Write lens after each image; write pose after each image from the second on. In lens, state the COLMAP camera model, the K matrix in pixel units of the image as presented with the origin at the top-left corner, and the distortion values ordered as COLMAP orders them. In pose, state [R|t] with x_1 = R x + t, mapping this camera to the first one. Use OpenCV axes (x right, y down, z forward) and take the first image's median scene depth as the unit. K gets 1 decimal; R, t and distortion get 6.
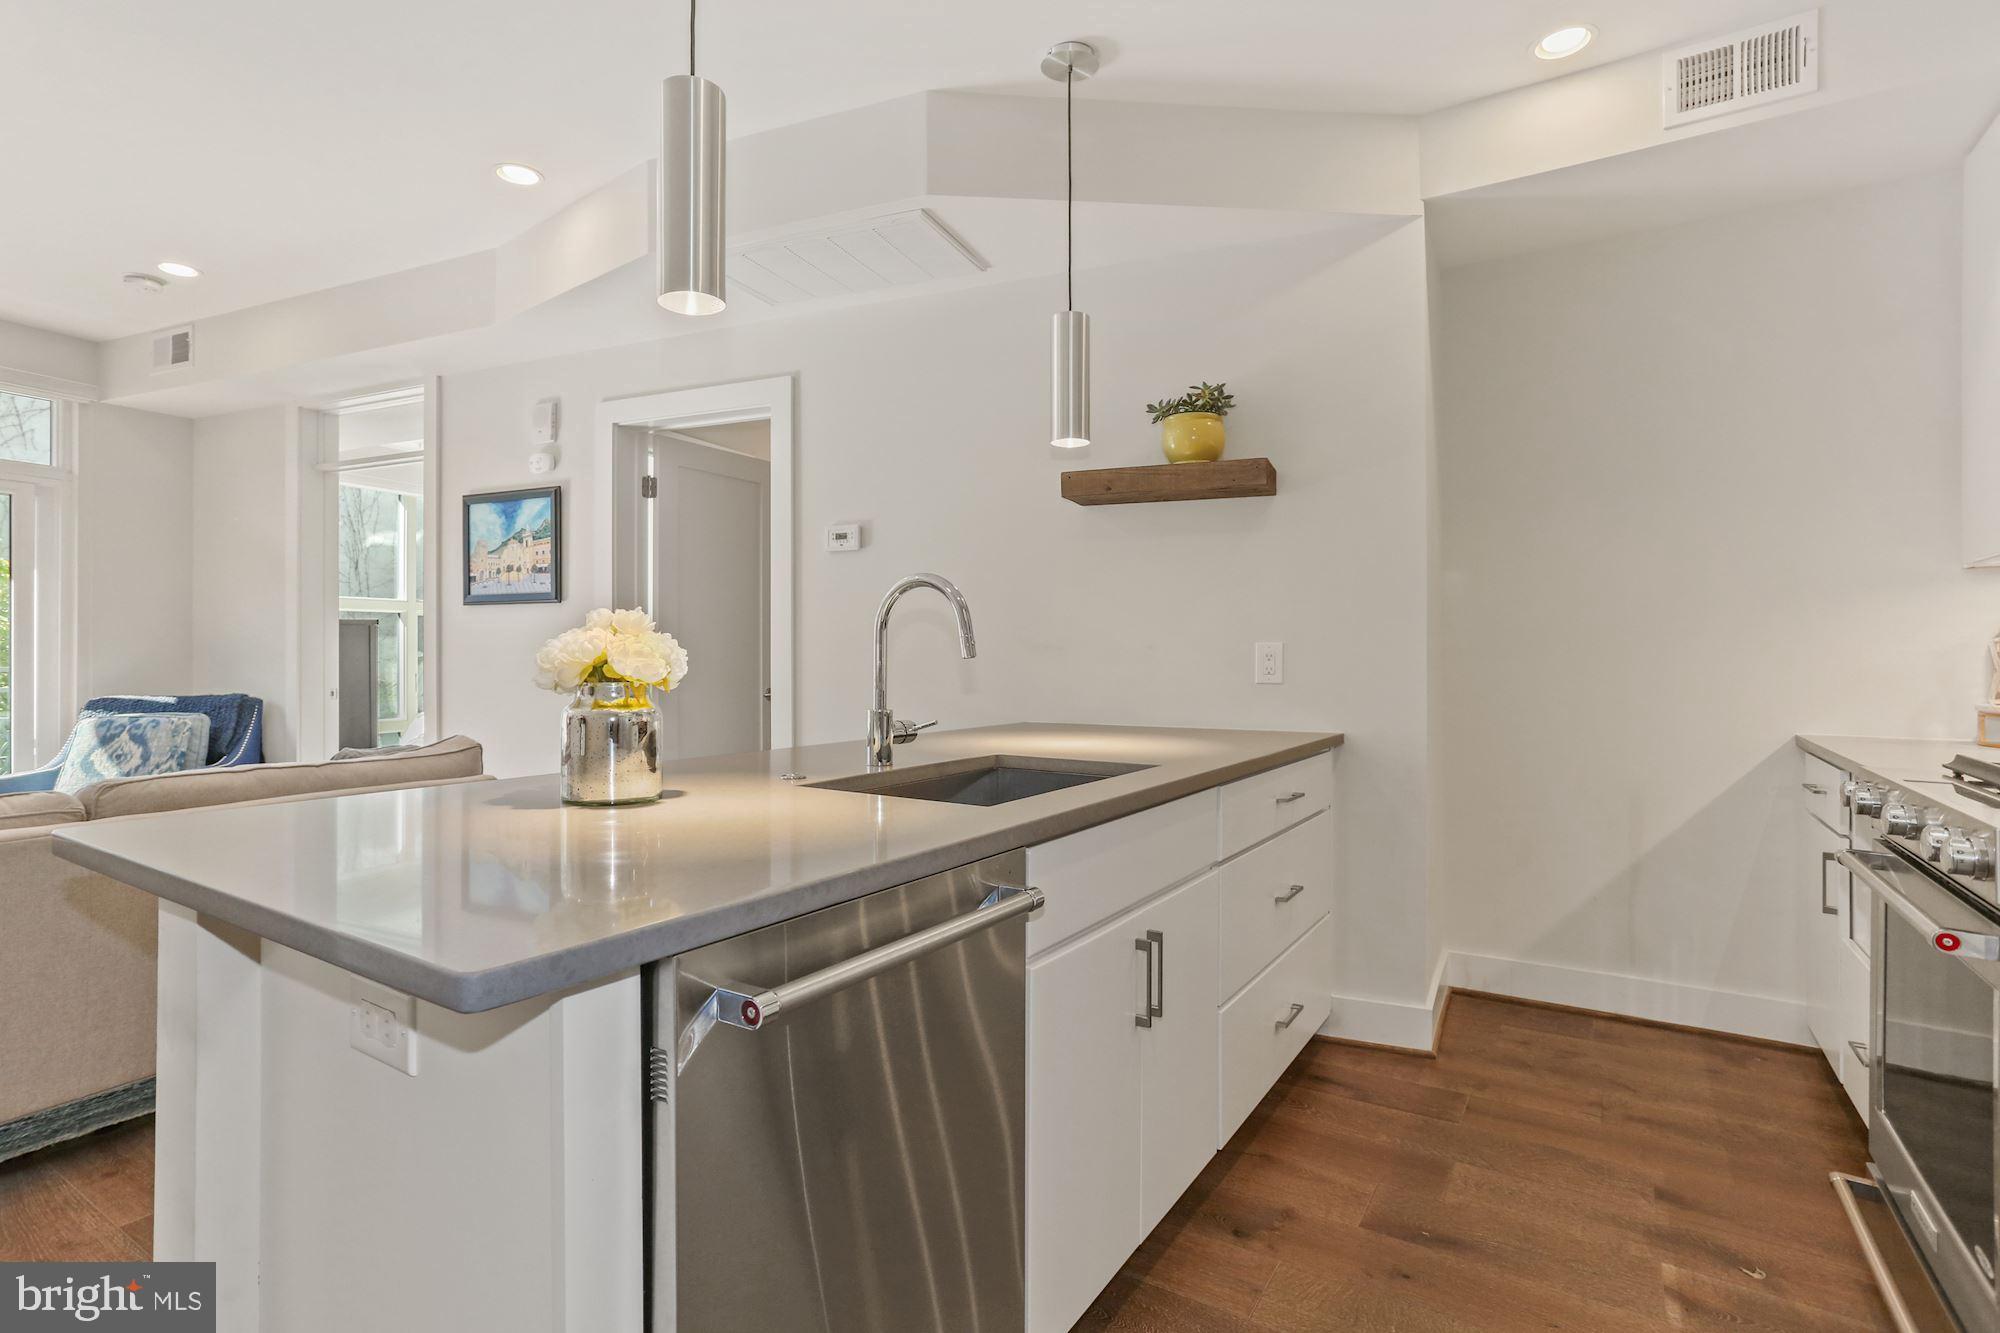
lens RADIAL K [[980.6, 0, 989.4], [0, 980.6, 651.1], [0, 0, 1]] dist [-0.053865, 0.032062]
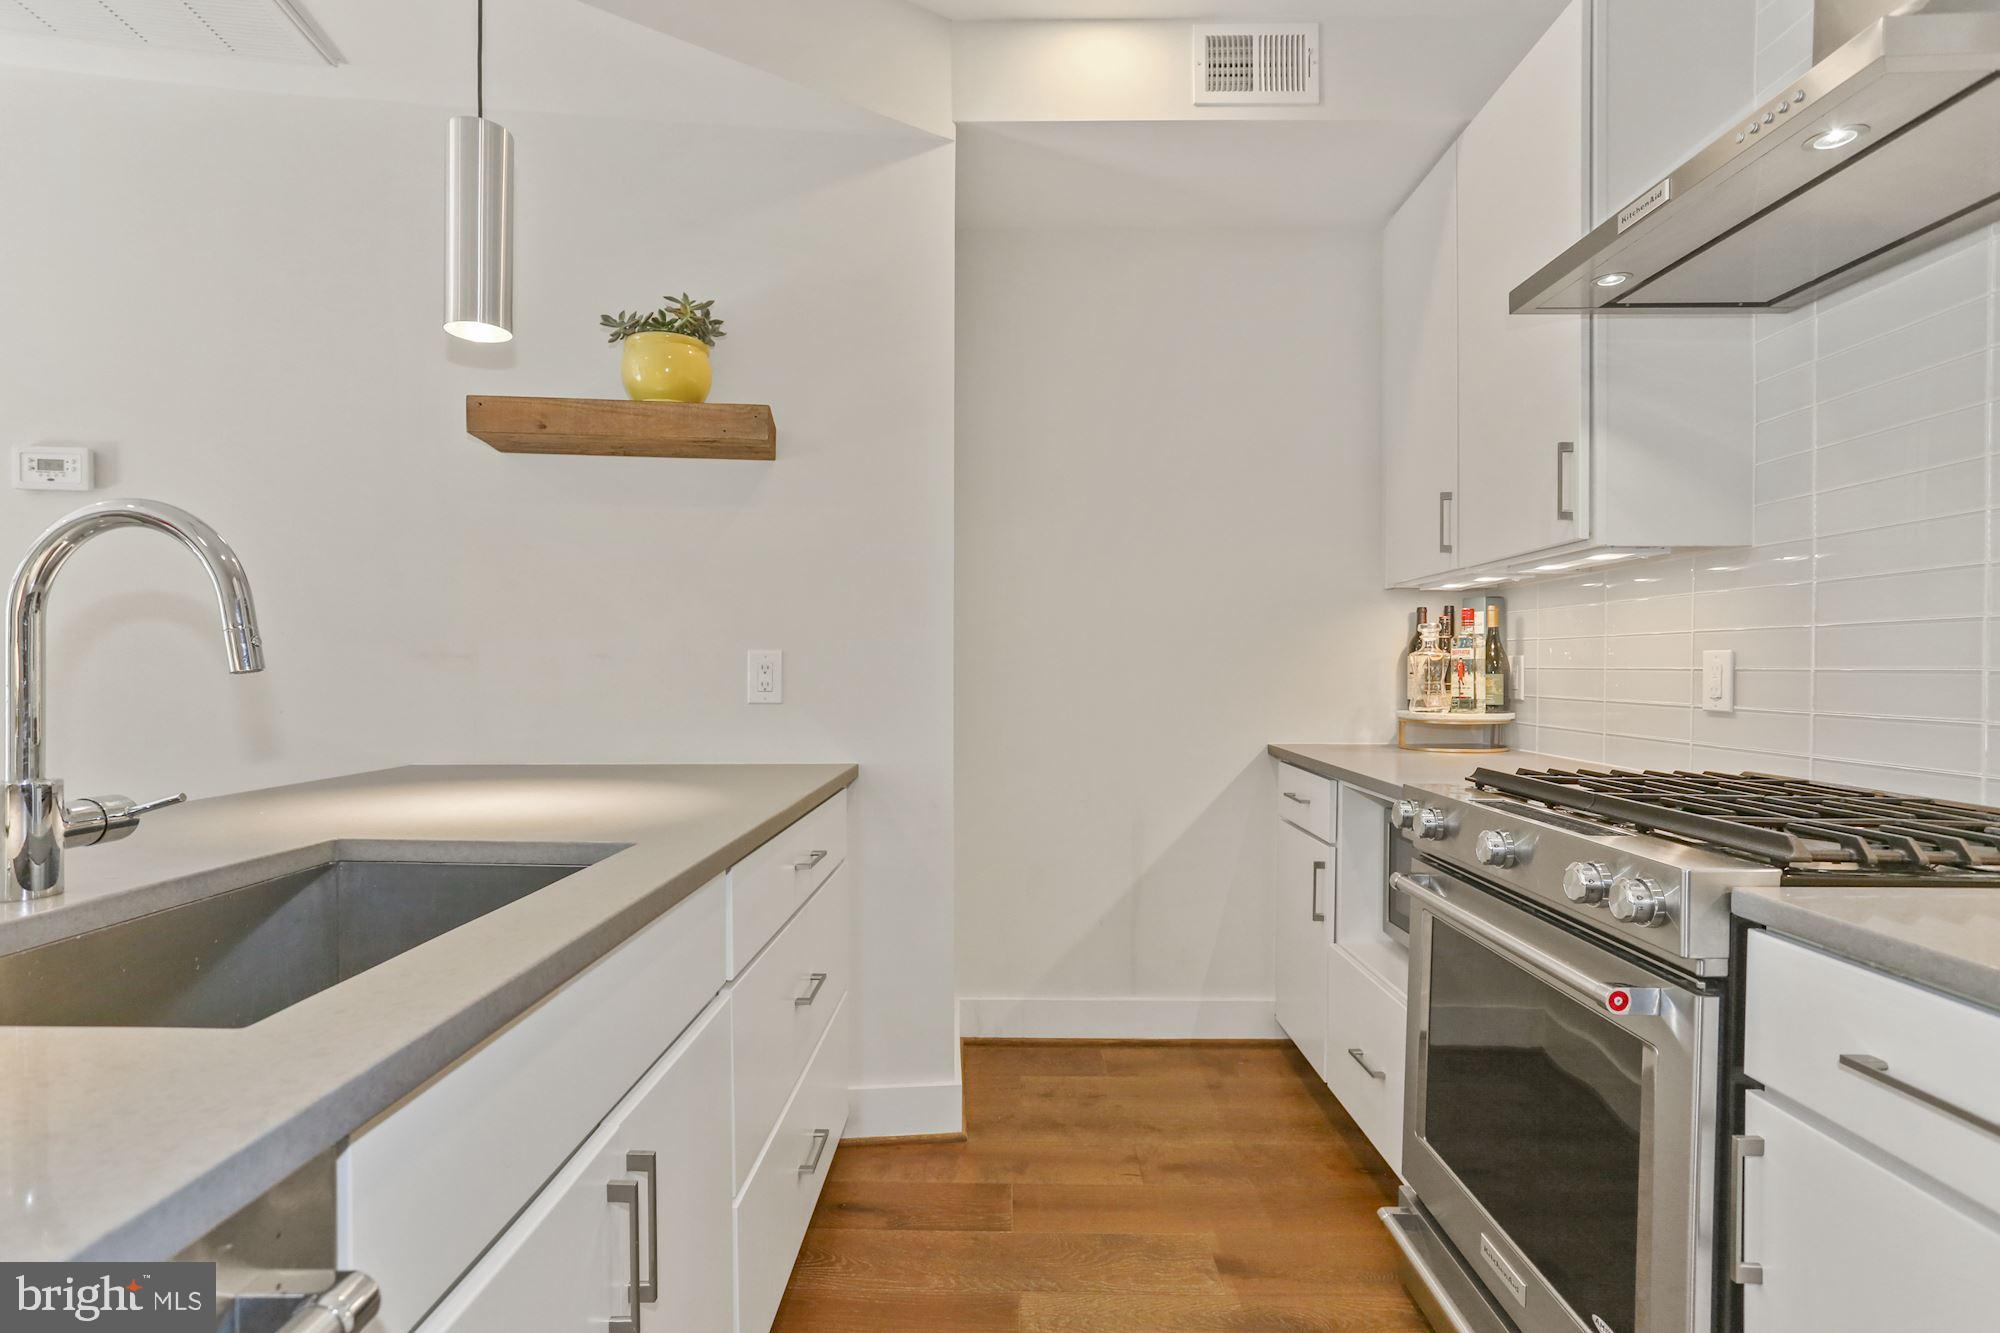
lens RADIAL K [[993.8, 0, 995.1], [0, 993.8, 681.8], [0, 0, 1]] dist [-0.050888, 0.030988]
pose [[0.849938, -0.007115, 0.526834, 0.027949], [-0.003151, 0.999822, 0.018588, 0.001093], [-0.526873, -0.017459, 0.849765, 0.248750]]
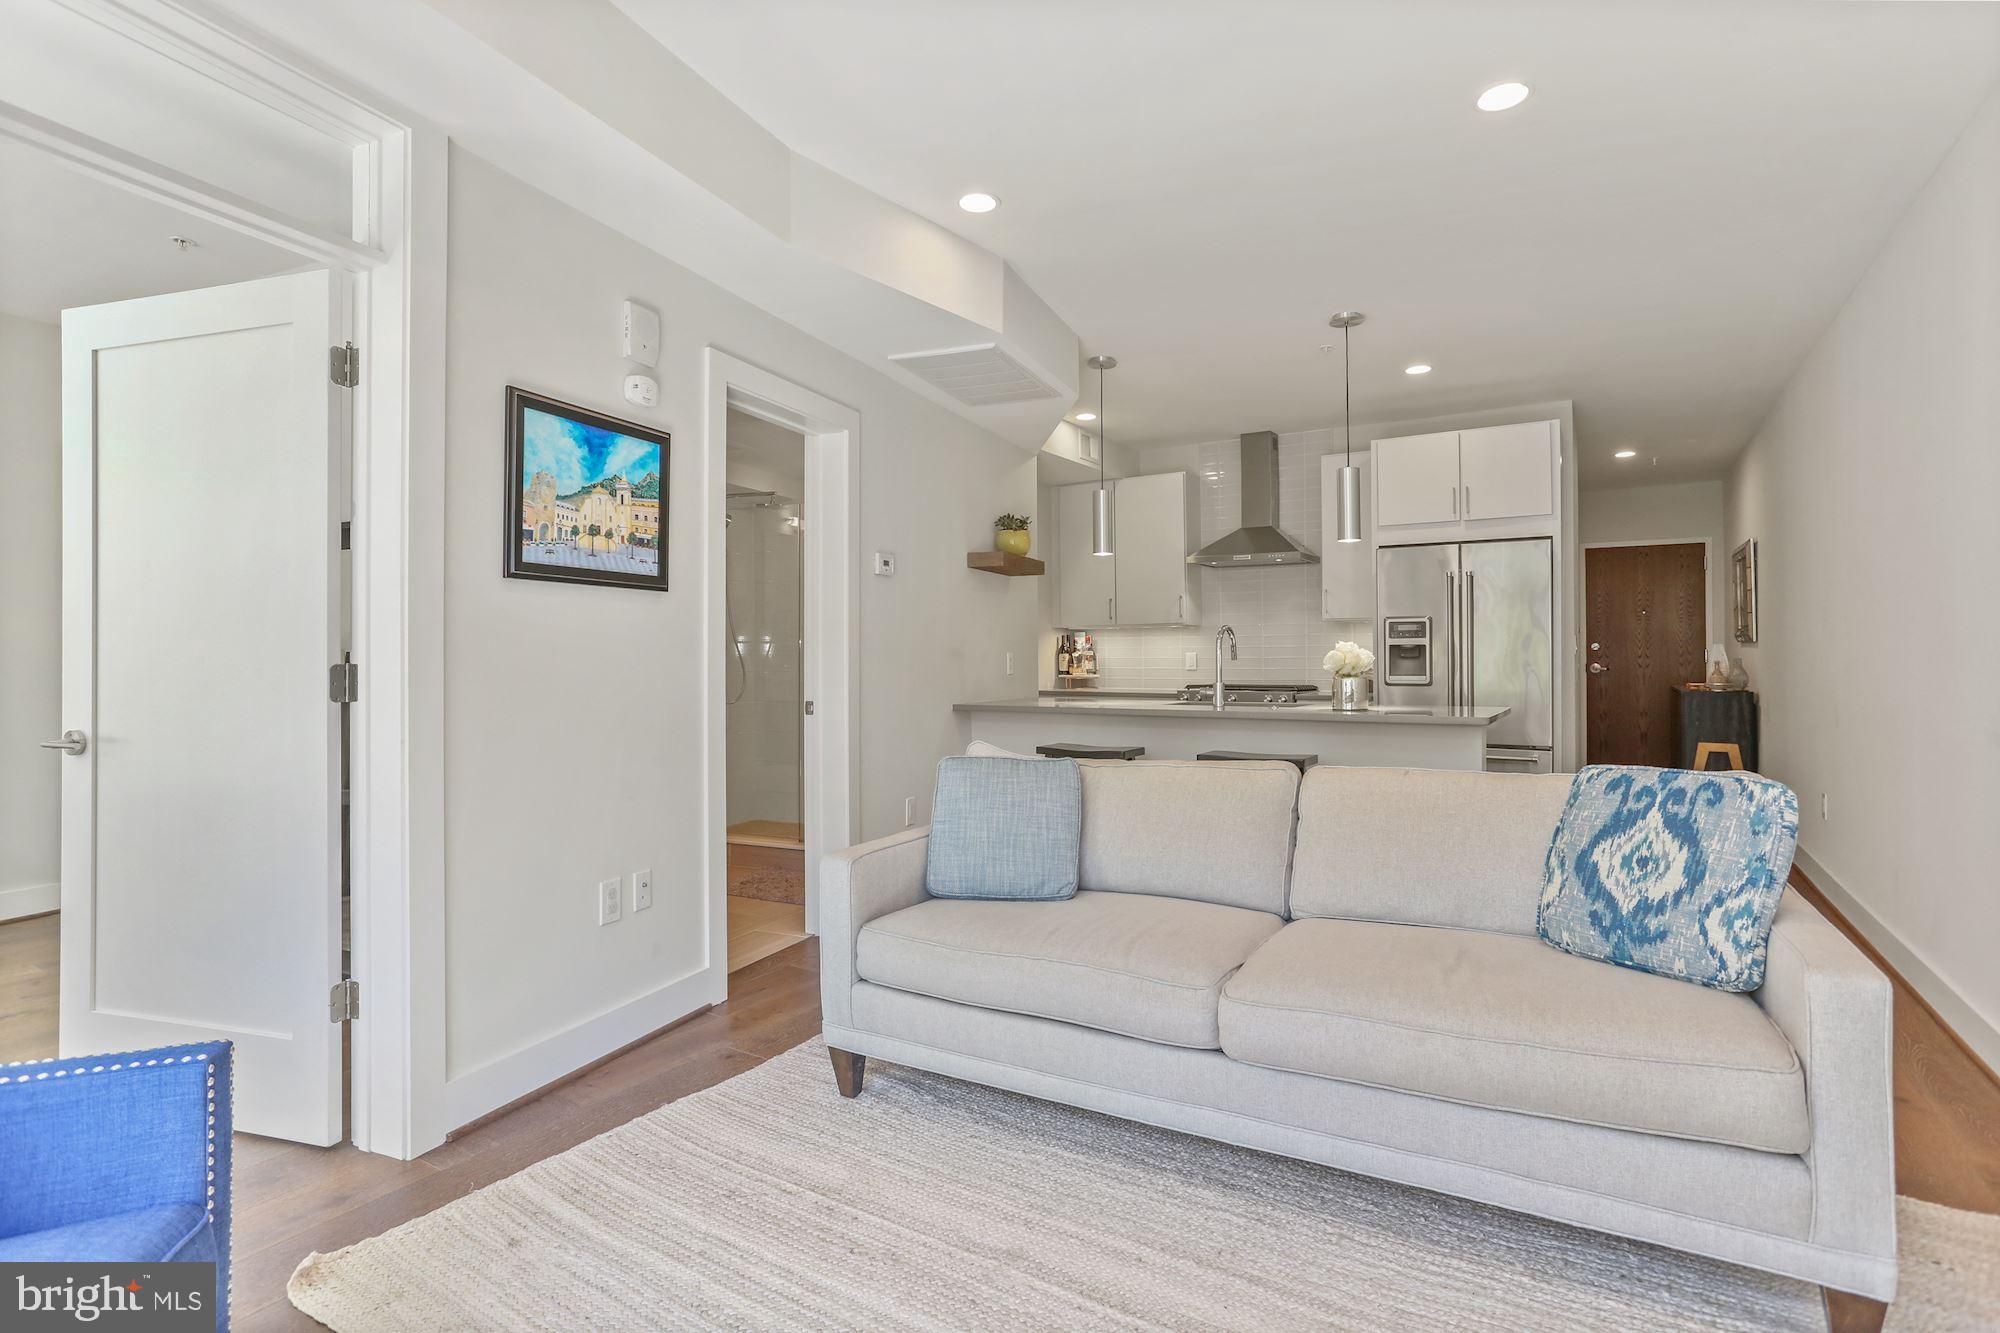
lens RADIAL K [[969.2, 0, 991.0], [0, 969.2, 649.8], [0, 0, 1]] dist [-0.052367, 0.039155]
pose [[-0.001319, 0.008480, 0.999963, -1.697472], [0.001666, 0.999963, -0.008478, 0.001028], [-0.999998, 0.001655, -0.001334, 1.095755]]
